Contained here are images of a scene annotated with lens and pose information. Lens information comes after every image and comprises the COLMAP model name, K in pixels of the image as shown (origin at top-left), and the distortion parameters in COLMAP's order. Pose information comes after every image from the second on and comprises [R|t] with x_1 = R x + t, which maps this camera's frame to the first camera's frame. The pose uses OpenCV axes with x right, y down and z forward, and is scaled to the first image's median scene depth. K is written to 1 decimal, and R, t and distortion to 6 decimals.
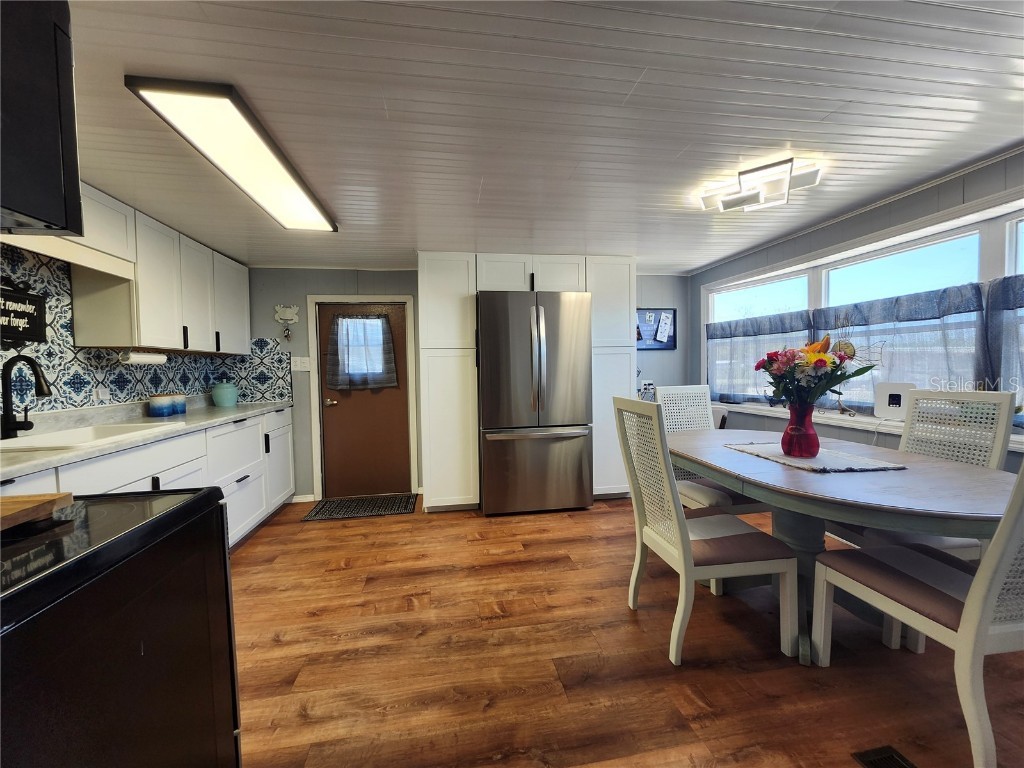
lens RADIAL K [[402.5, 0, 506.4], [0, 402.5, 384.3], [0, 0, 1]] dist [0.004024, -0.000242]
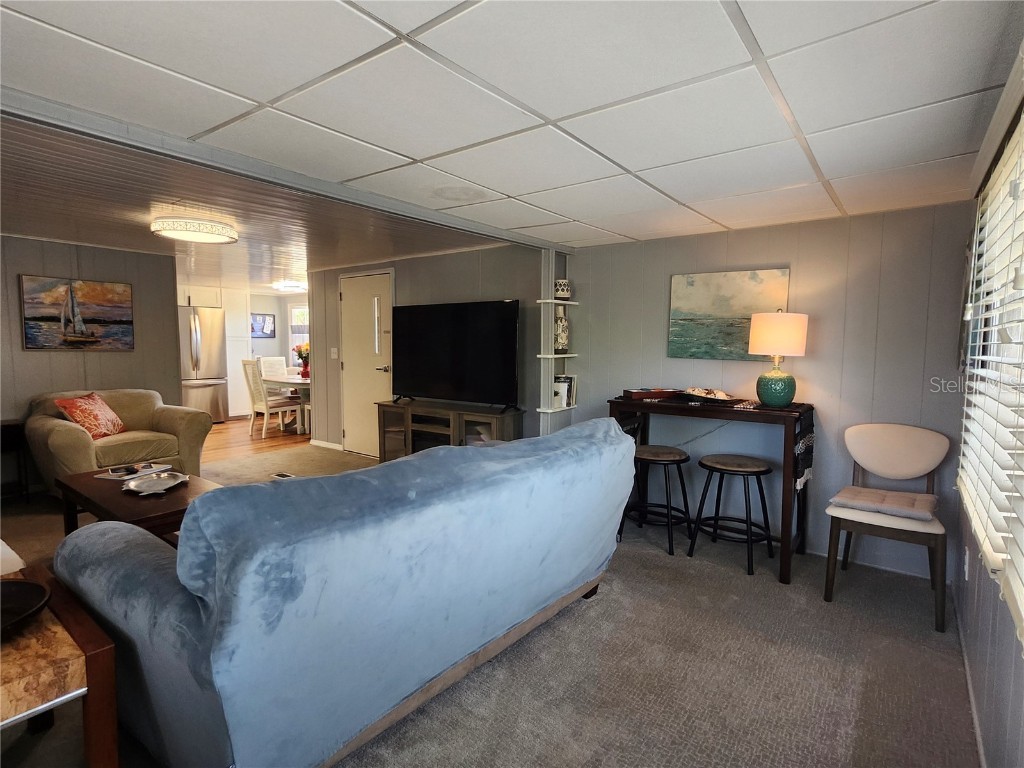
lens RADIAL K [[525.0, 0, 512.0], [0, 525.0, 381.2], [0, 0, 1]] dist [0.001381, 0.001737]
pose [[0.721843, -0.027418, 0.691514, -0.759635], [0.007102, 0.999456, 0.032215, 0.062520], [-0.692021, -0.018344, 0.721644, -2.462268]]
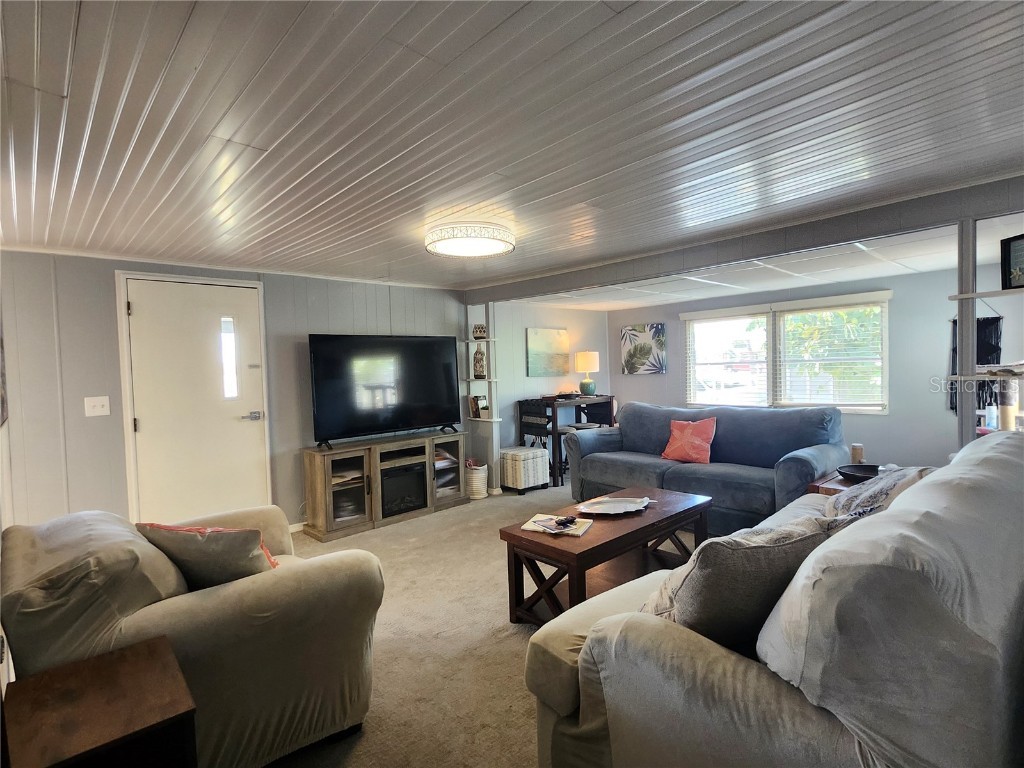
lens RADIAL K [[525.0, 0, 513.5], [0, 525.0, 384.4], [0, 0, 1]] dist [0.001381, 0.001737]
pose [[-0.557674, 0.007010, 0.830031, -1.457239], [0.075032, 0.996296, 0.041997, -0.033322], [-0.826662, 0.085699, -0.556134, -0.120972]]
